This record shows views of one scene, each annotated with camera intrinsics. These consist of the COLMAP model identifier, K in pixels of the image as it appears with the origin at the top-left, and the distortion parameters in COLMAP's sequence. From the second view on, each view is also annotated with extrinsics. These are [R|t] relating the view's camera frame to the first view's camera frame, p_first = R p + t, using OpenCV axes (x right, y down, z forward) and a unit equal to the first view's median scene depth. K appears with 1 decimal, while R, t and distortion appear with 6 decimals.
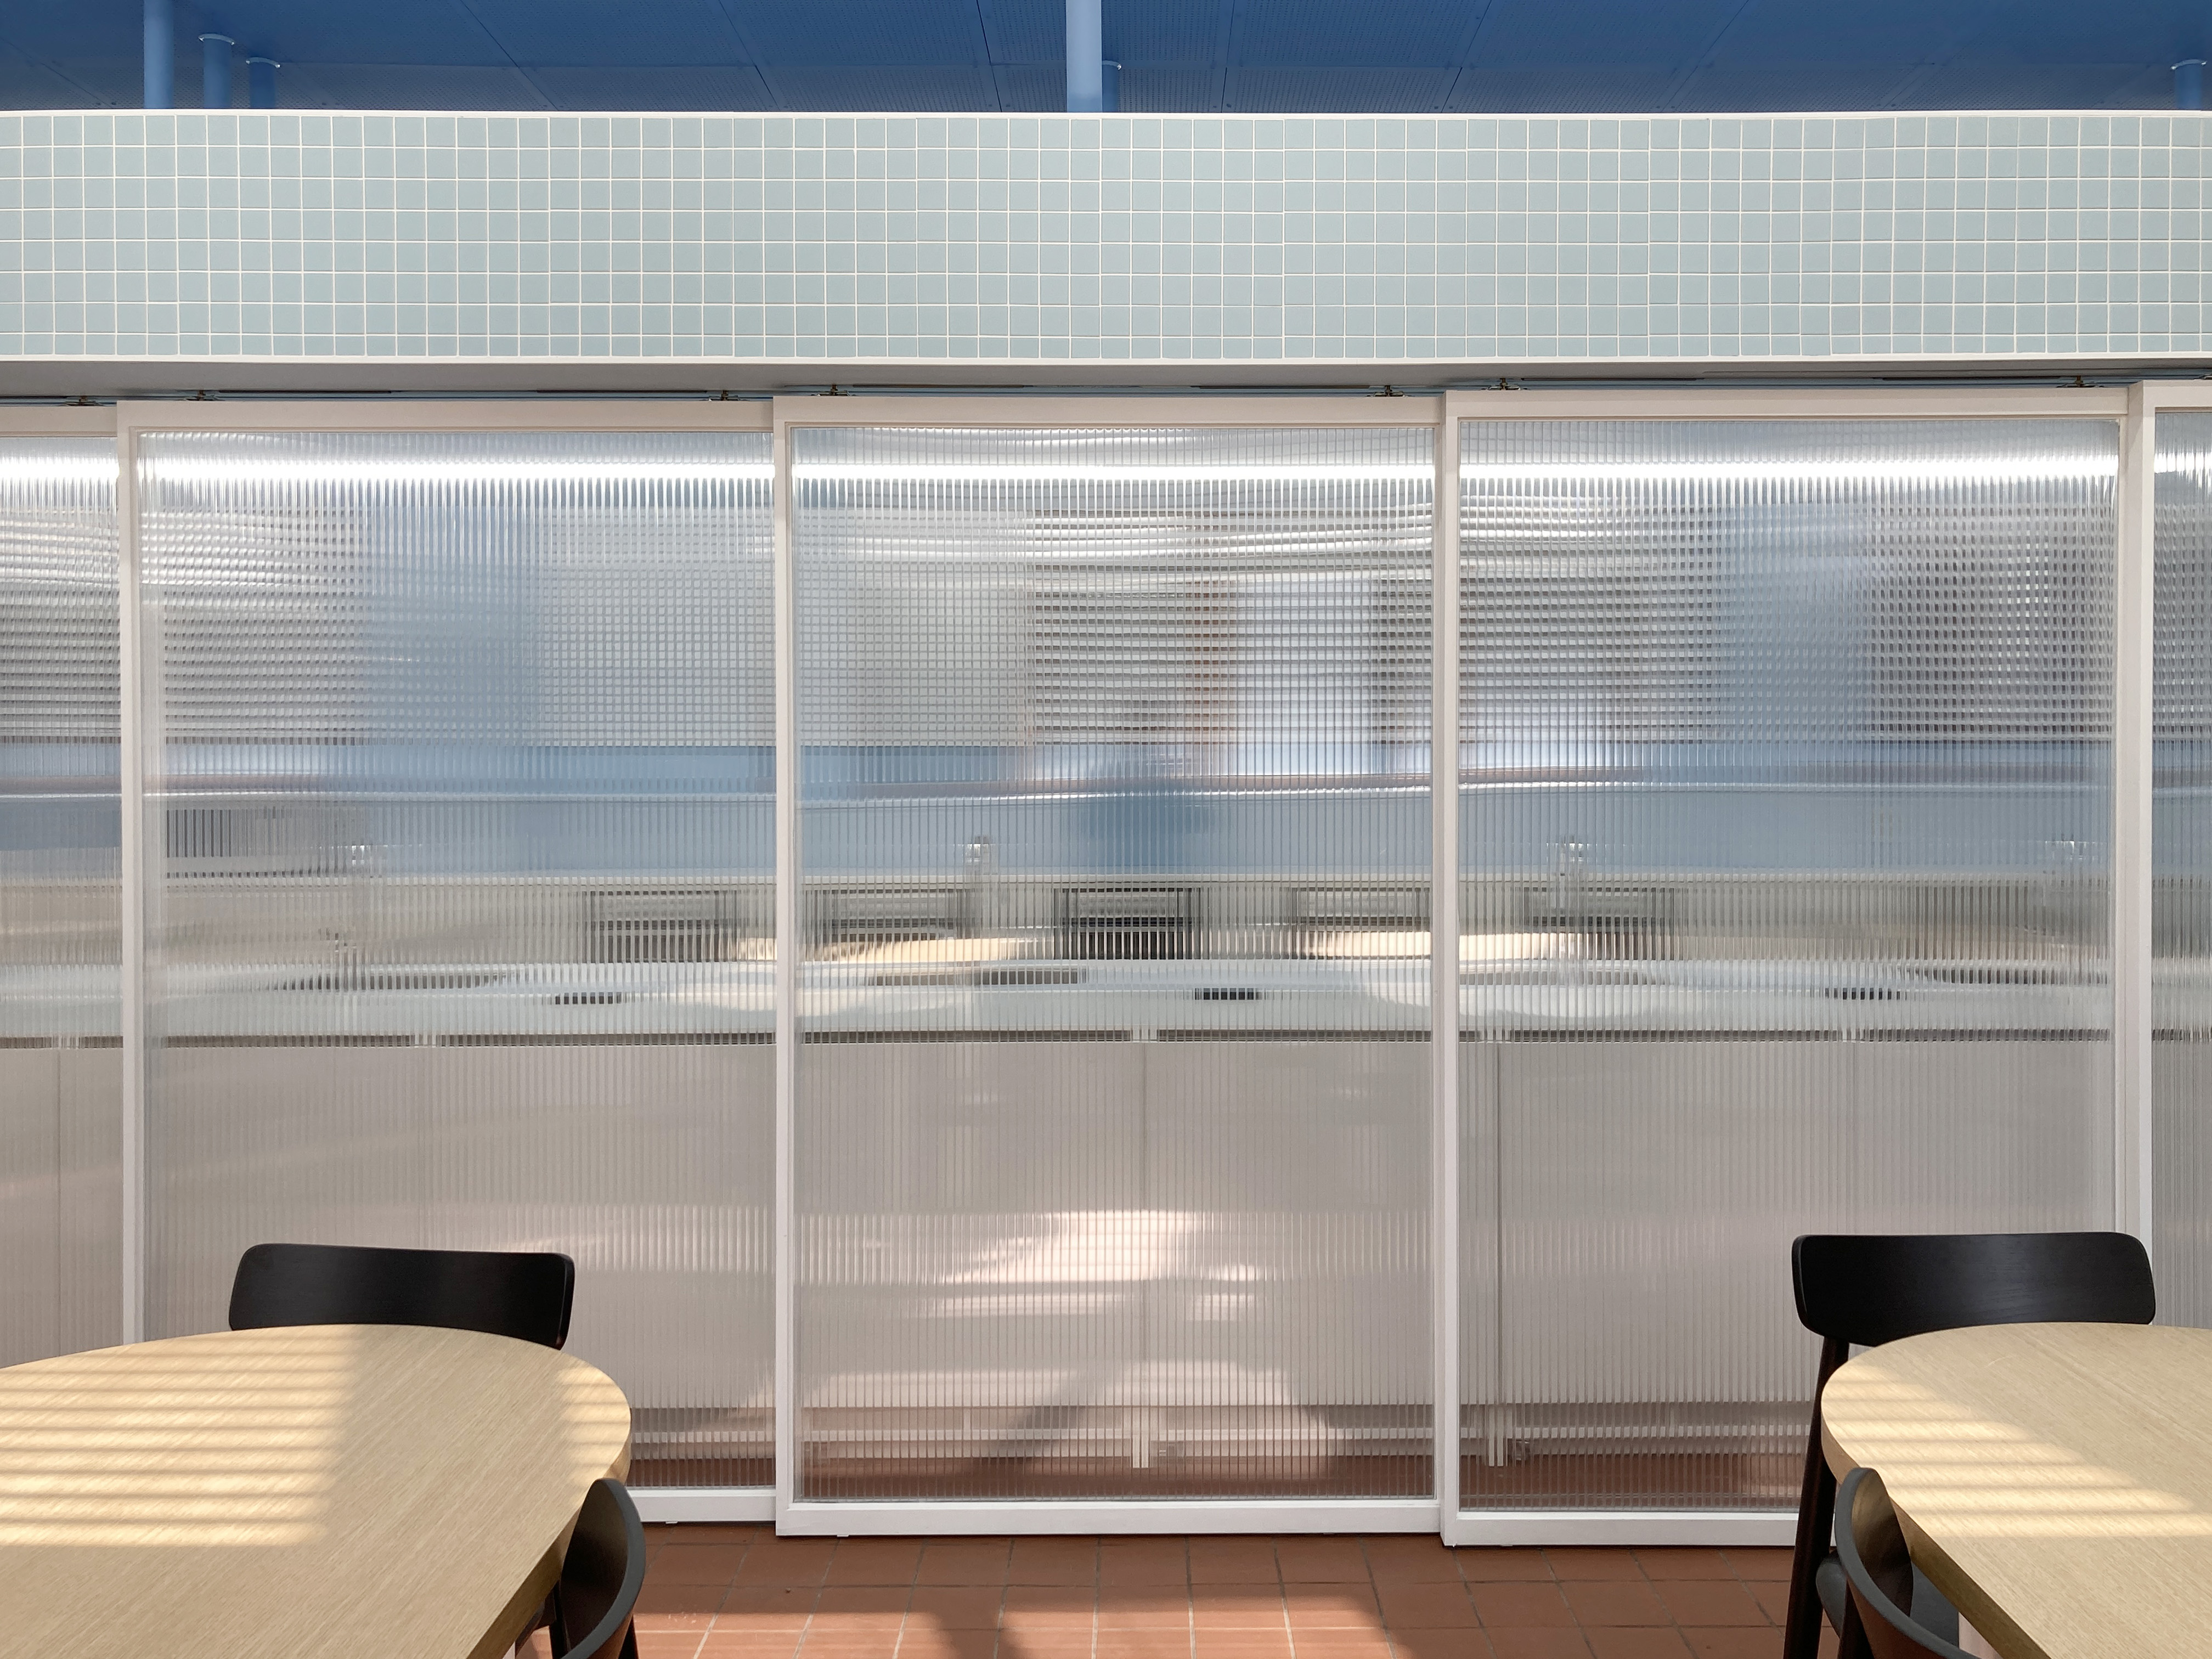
lens RADIAL K [[1923.4, 0, 1106.0], [0, 1923.4, 820.6], [0, 0, 1]] dist [0.006377, -0.001451]
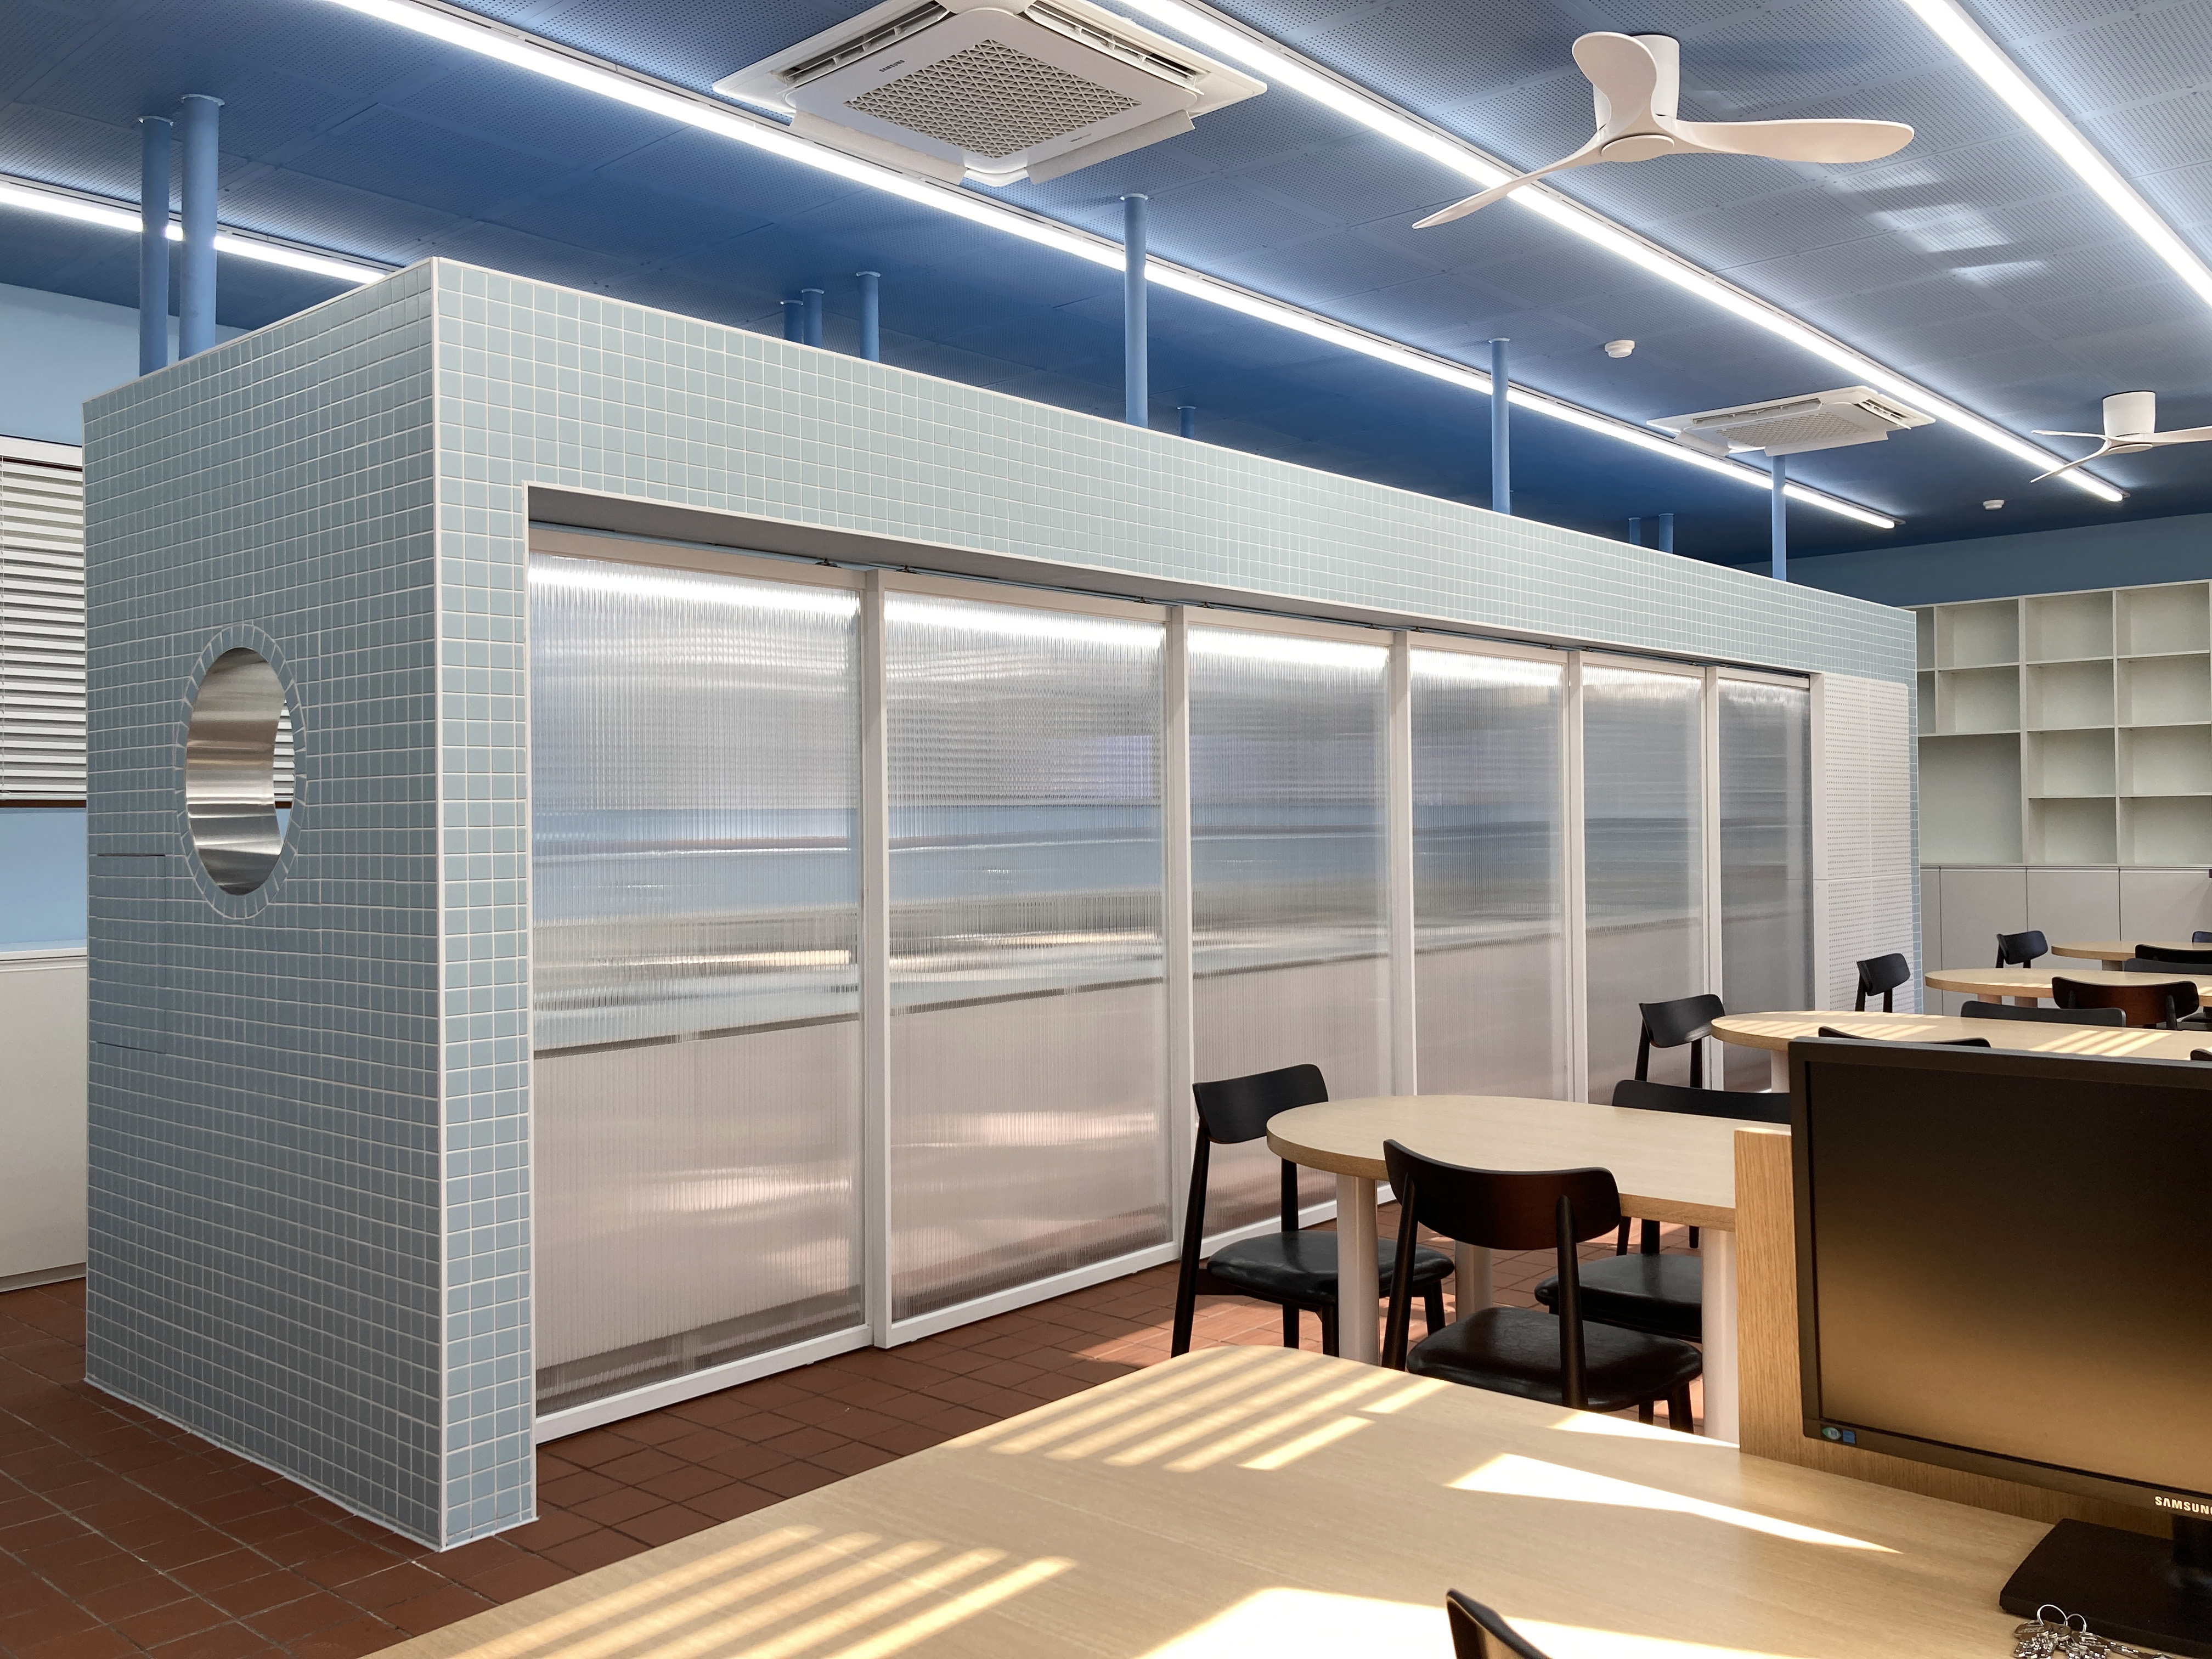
lens RADIAL K [[1811.8, 0, 1098.2], [0, 1811.8, 826.5], [0, 0, 1]] dist [0.047972, -0.001631]
pose [[0.672039, -0.008213, 0.740470, -1.385434], [0.030907, 0.999378, -0.016966, 0.004442], [-0.739871, 0.034288, 0.671875, -0.021149]]
